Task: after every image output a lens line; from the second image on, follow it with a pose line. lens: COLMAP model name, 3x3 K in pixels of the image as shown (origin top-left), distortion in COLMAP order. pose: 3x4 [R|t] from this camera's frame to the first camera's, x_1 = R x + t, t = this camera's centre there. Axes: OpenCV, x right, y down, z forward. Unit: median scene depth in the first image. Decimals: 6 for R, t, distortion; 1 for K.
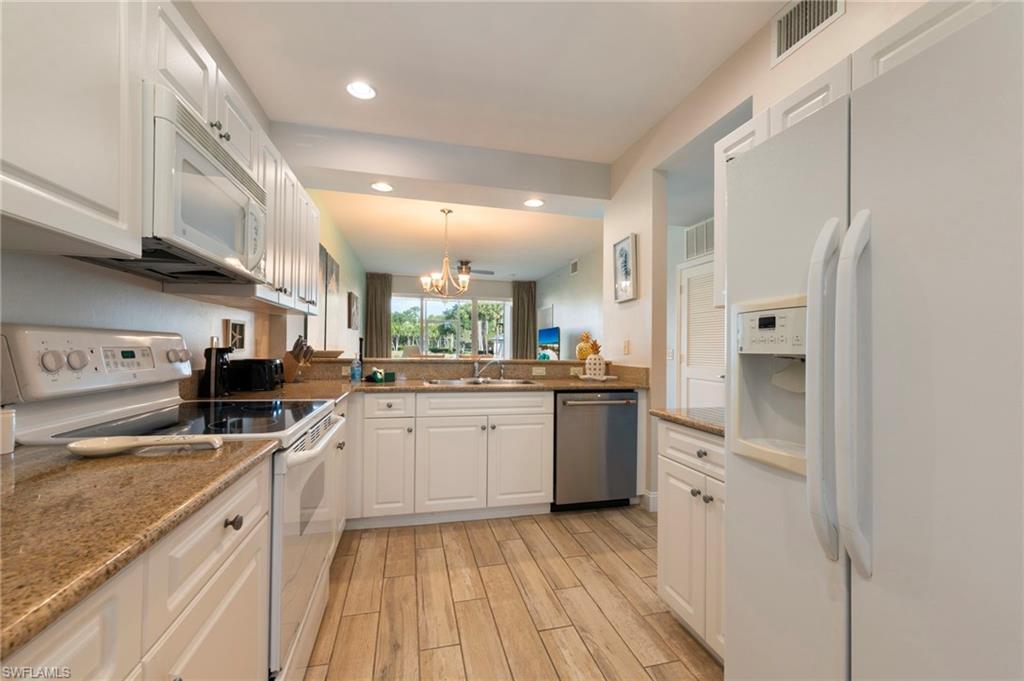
lens RADIAL K [[413.8, 0, 538.5], [0, 413.8, 327.1], [0, 0, 1]] dist [-0.001410, -0.001183]
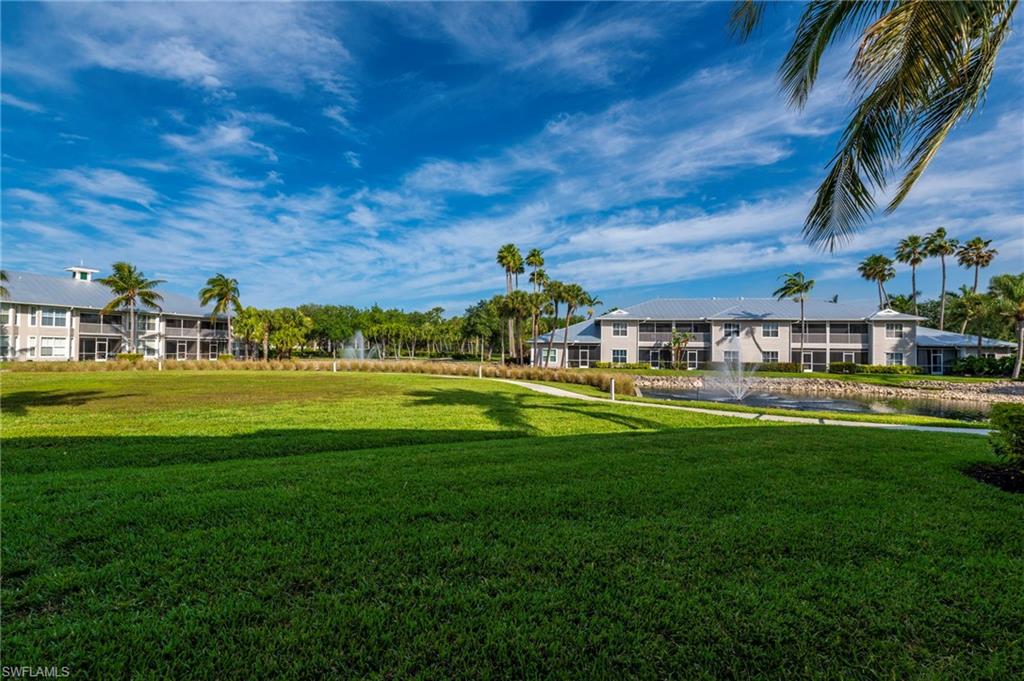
lens RADIAL K [[449.2, 0, 514.6], [0, 449.2, 336.8], [0, 0, 1]] dist [-0.013589, 0.000678]
pose [[0.991842, -0.005518, -0.127355, -0.552507], [0.007472, 0.999862, 0.014869, 0.109705], [0.127256, -0.015699, 0.991746, 3.193959]]
